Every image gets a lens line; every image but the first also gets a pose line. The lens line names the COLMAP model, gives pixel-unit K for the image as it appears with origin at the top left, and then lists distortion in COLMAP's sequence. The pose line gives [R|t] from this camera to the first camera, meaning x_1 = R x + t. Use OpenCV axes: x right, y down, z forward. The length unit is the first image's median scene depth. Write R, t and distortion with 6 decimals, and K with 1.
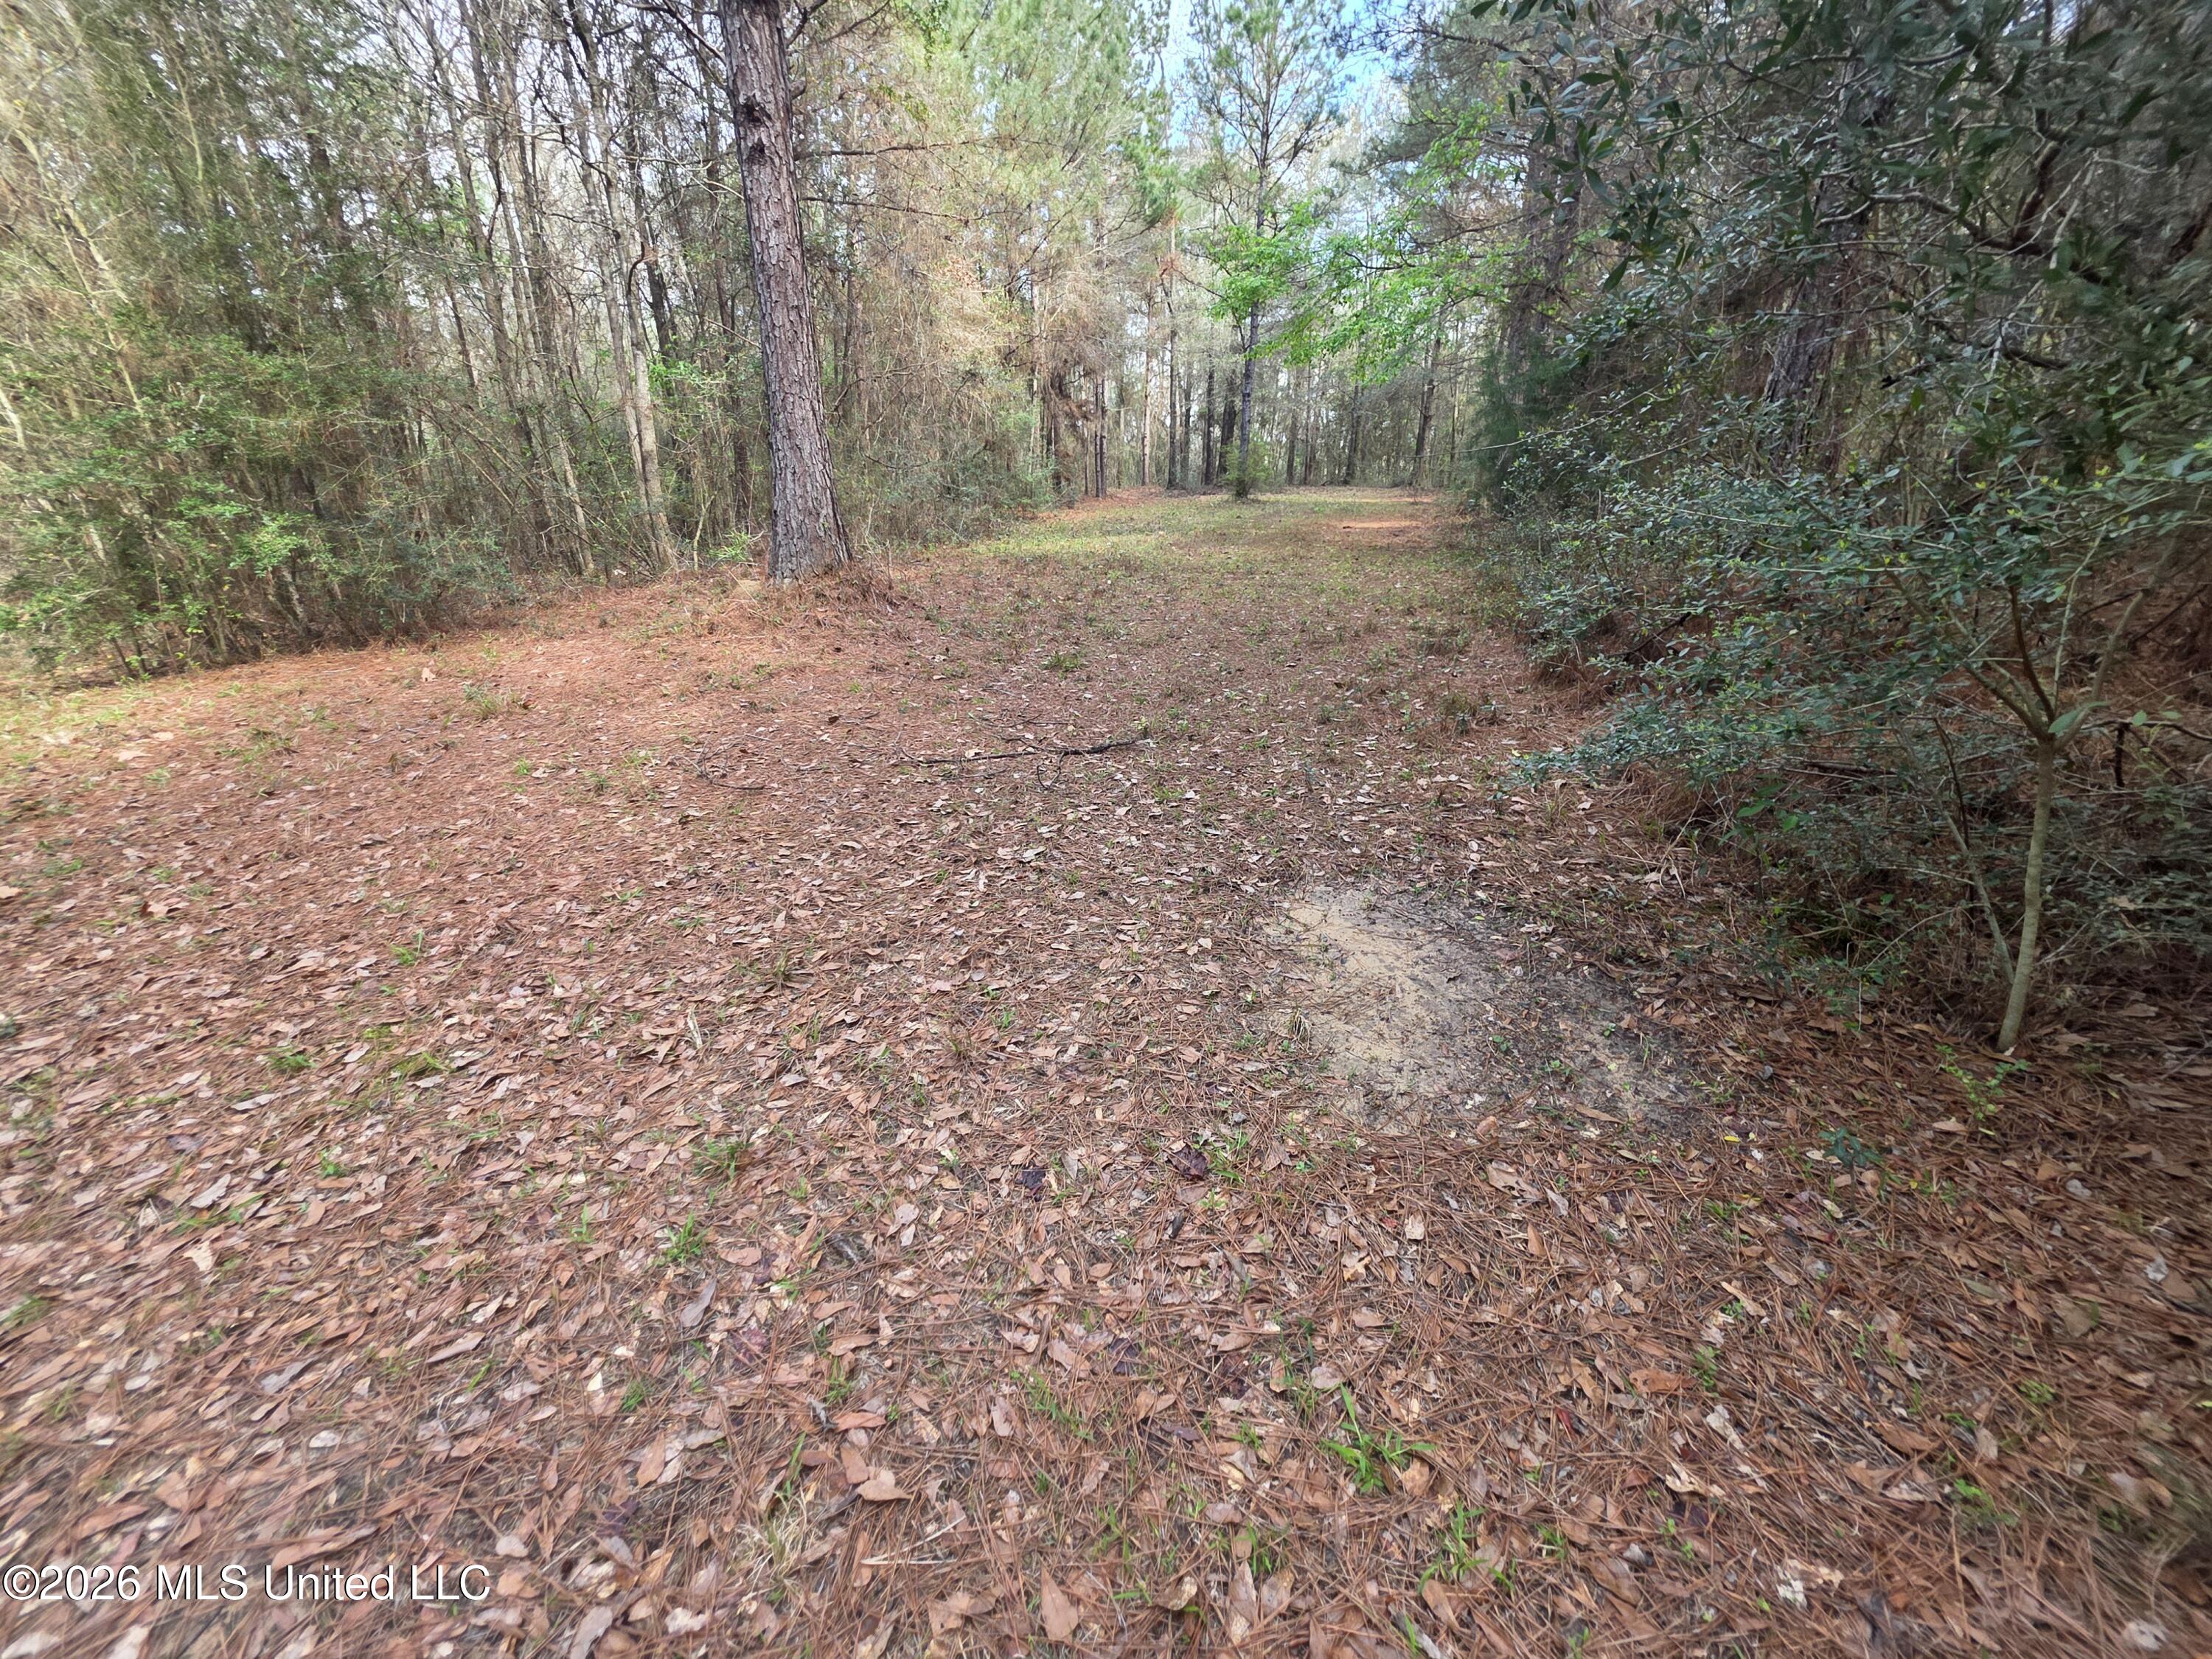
lens RADIAL K [[861.1, 0, 1116.3], [0, 861.1, 821.4], [0, 0, 1]] dist [-0.001833, -0.000227]
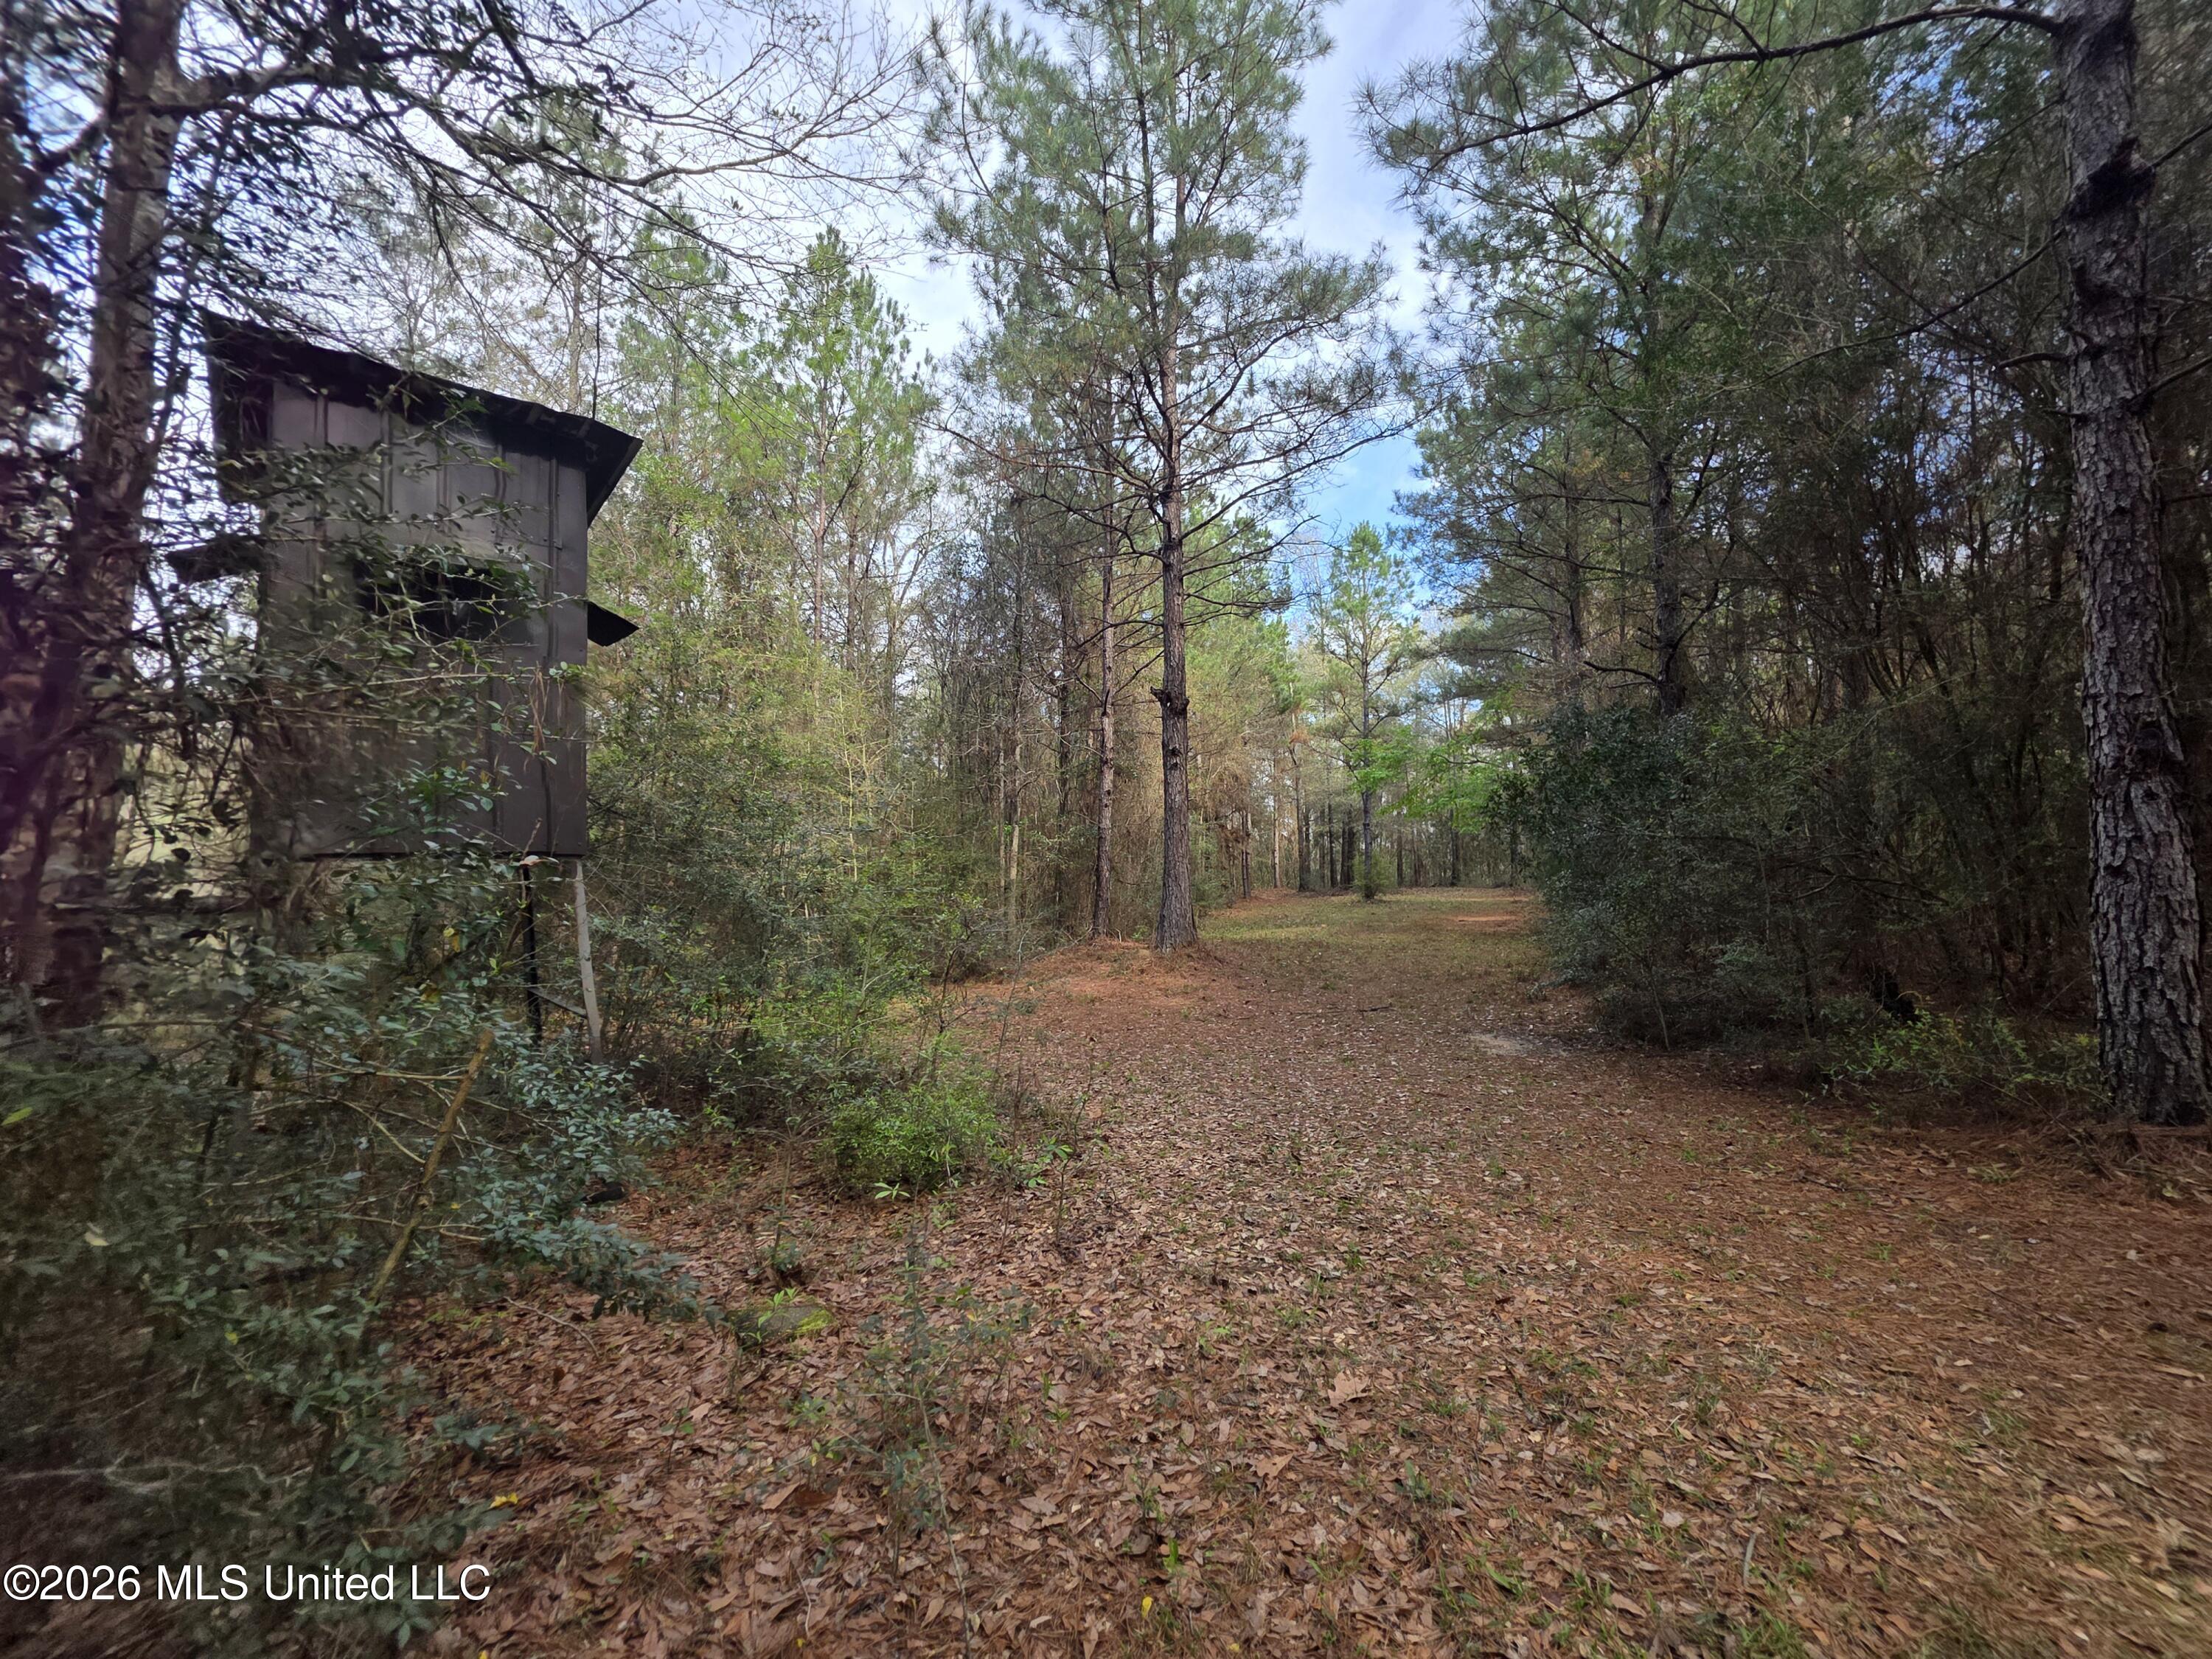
lens RADIAL K [[861.1, 0, 1116.3], [0, 861.1, 821.4], [0, 0, 1]] dist [-0.001833, -0.000227]
pose [[0.992061, -0.021417, -0.123924, -0.067560], [-0.034073, 0.902760, -0.428793, 0.078690], [0.121057, 0.429611, 0.894863, -0.232752]]
